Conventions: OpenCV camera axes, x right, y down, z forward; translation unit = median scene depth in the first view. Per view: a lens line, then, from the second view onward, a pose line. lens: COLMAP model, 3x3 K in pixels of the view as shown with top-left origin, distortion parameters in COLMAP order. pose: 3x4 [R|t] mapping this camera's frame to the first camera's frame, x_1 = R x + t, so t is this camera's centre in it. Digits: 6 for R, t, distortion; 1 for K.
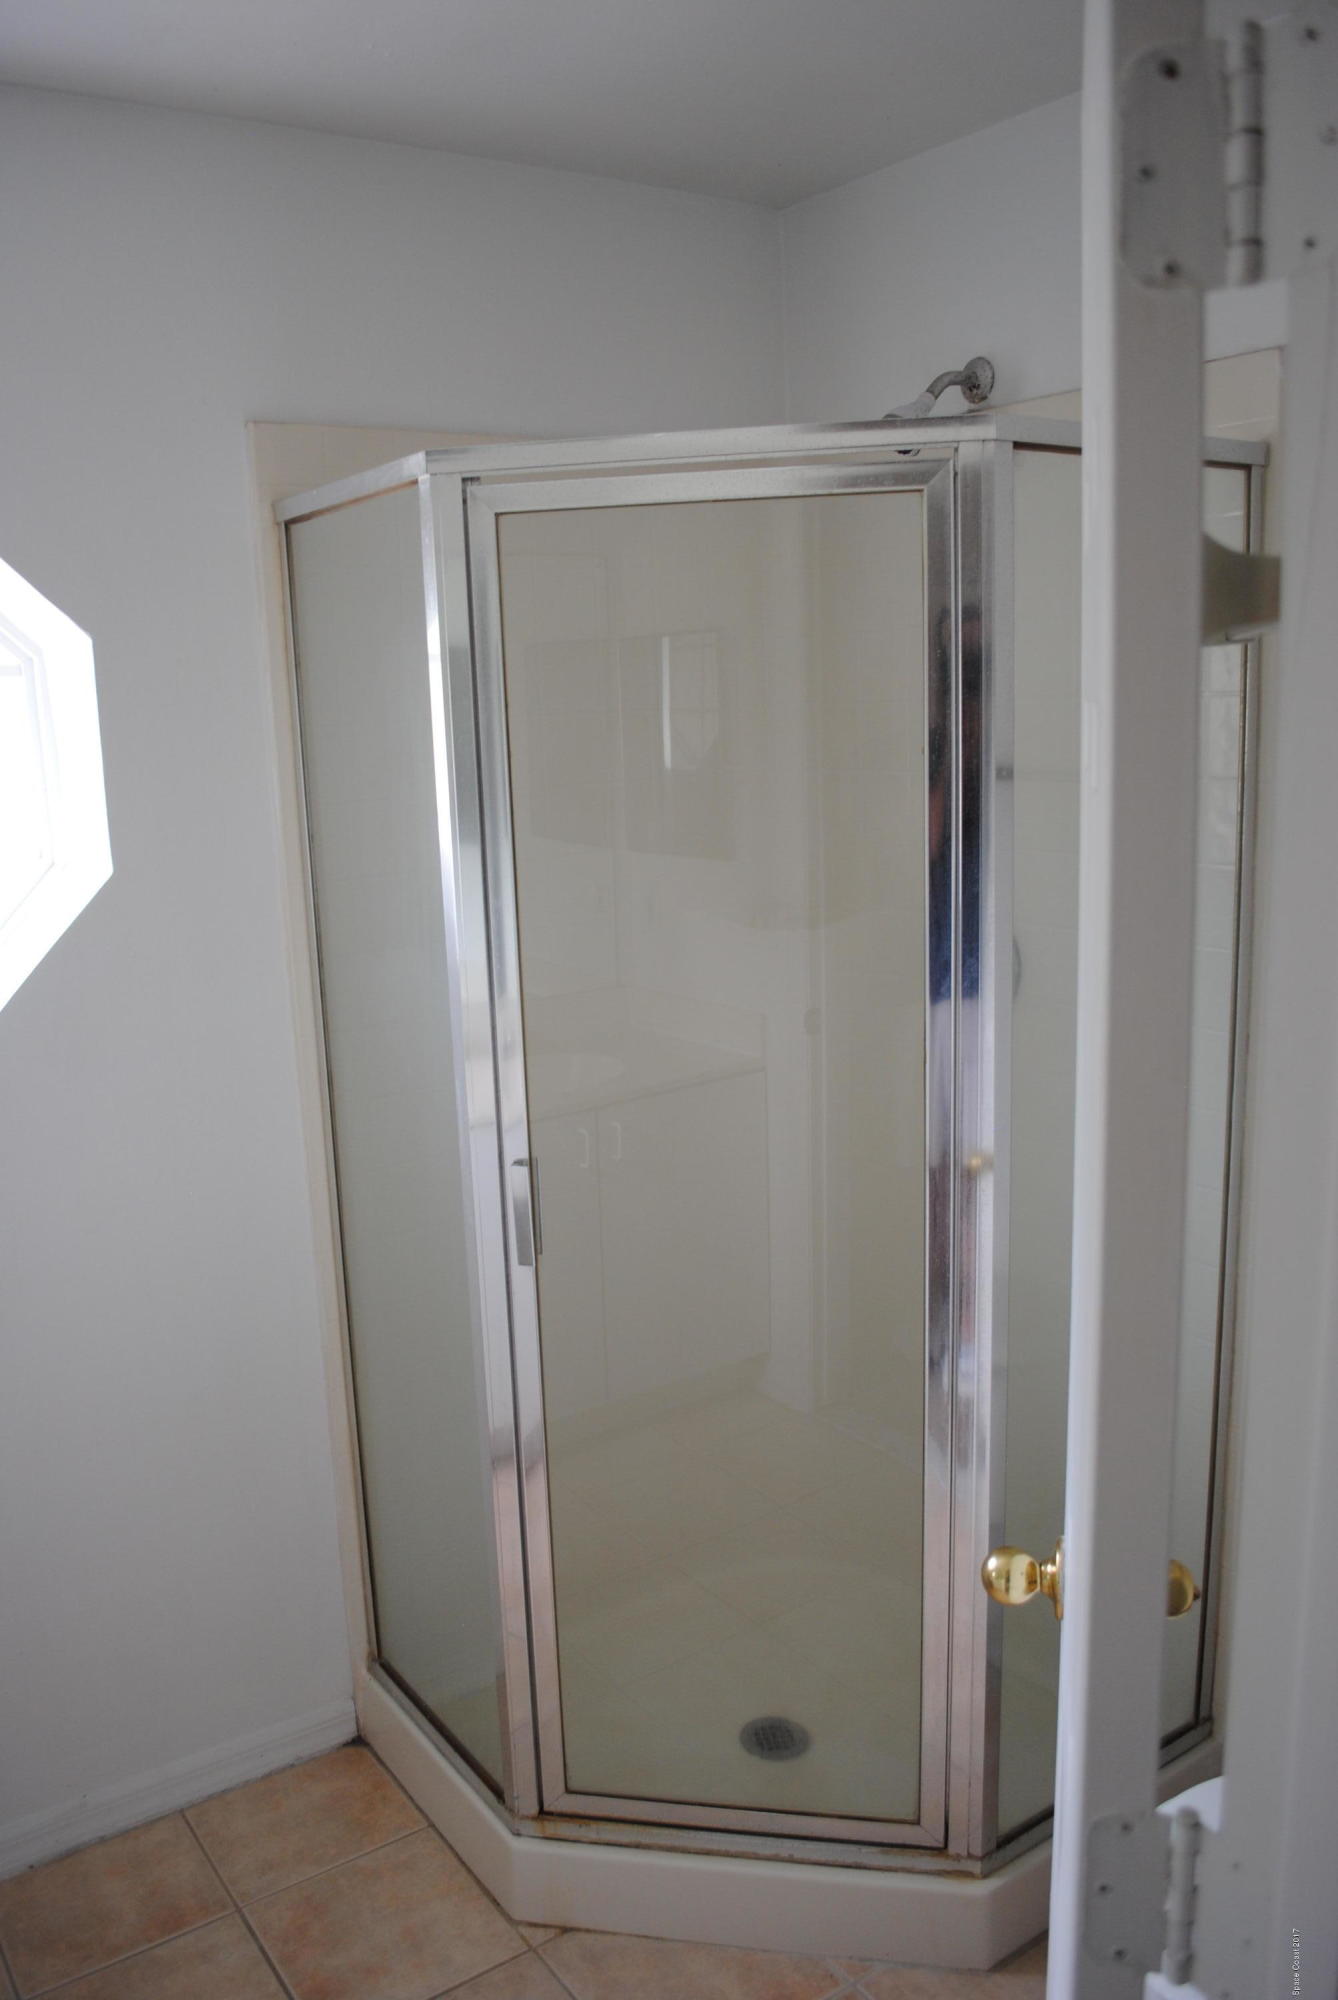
lens RADIAL K [[1586.6, 0, 669.0], [0, 1586.6, 1000.0], [0, 0, 1]] dist [-0.076285, 0.004286]
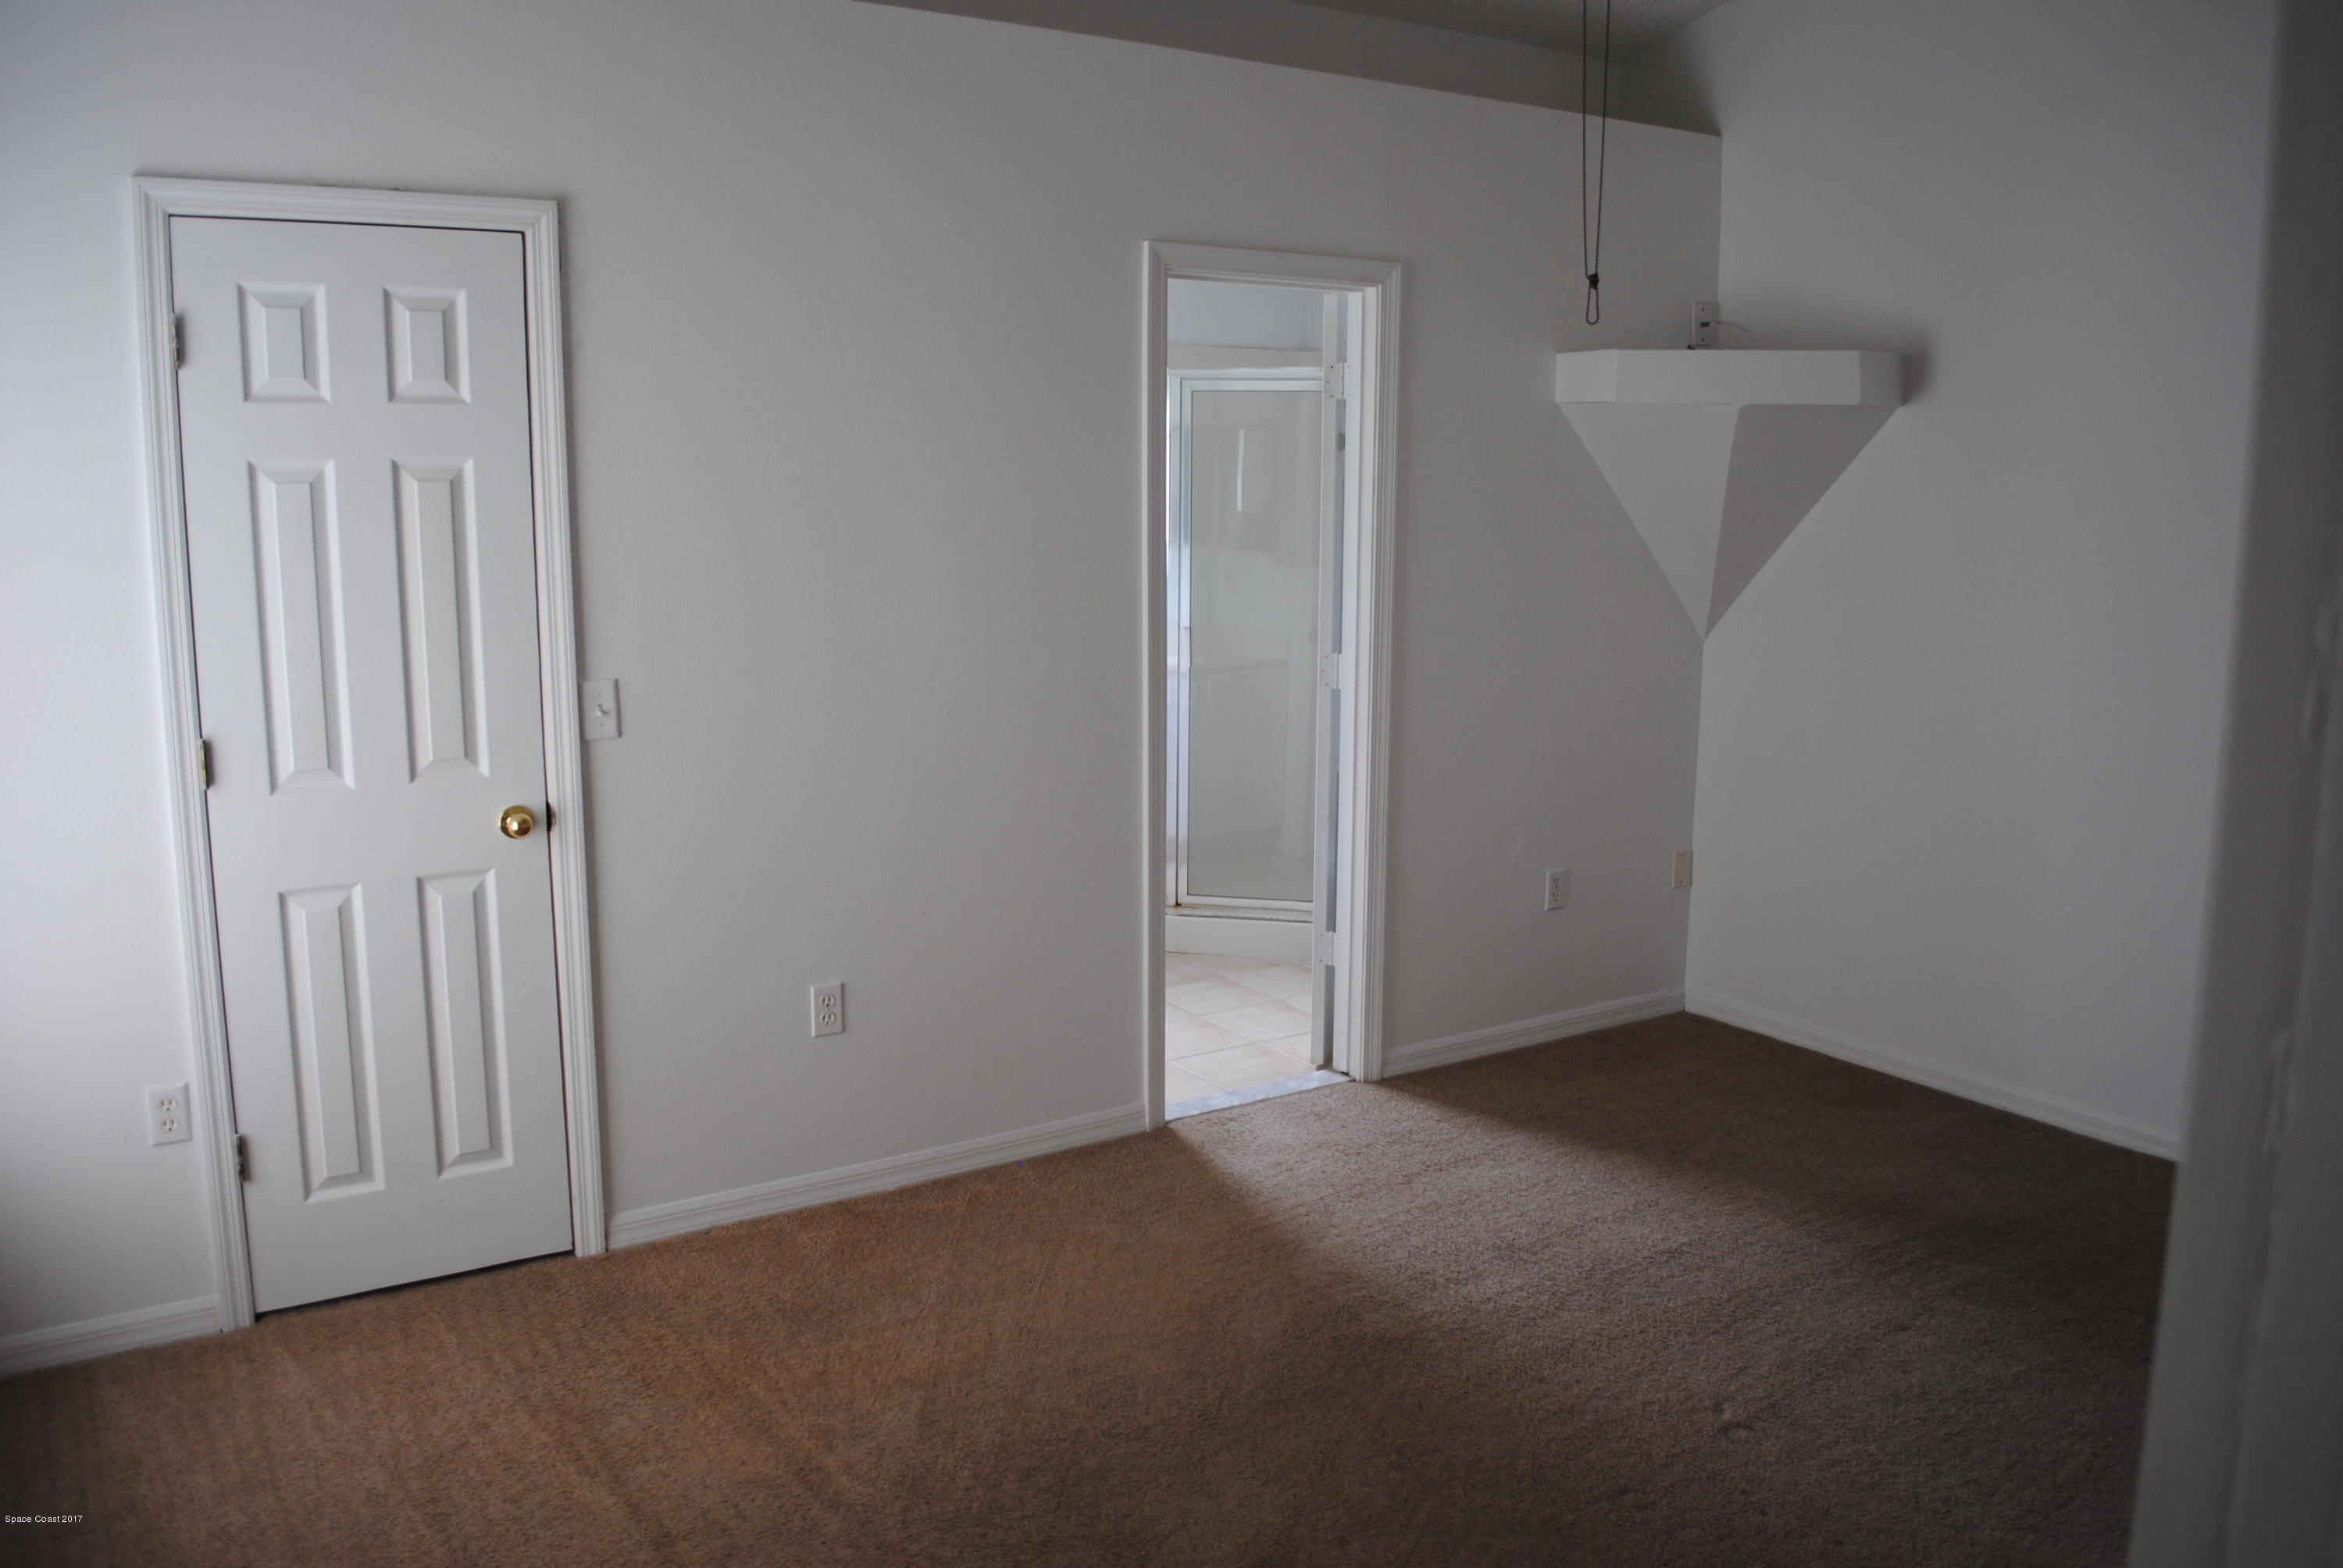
lens RADIAL K [[1858.6, 0, 1171.5], [0, 1858.6, 784.0], [0, 0, 1]] dist [-0.076285, 0.004286]
pose [[0.998683, 0.046428, -0.021847, -0.034963], [-0.046956, 0.998601, -0.024308, 0.404180], [0.020688, 0.025302, 0.999466, -1.955057]]
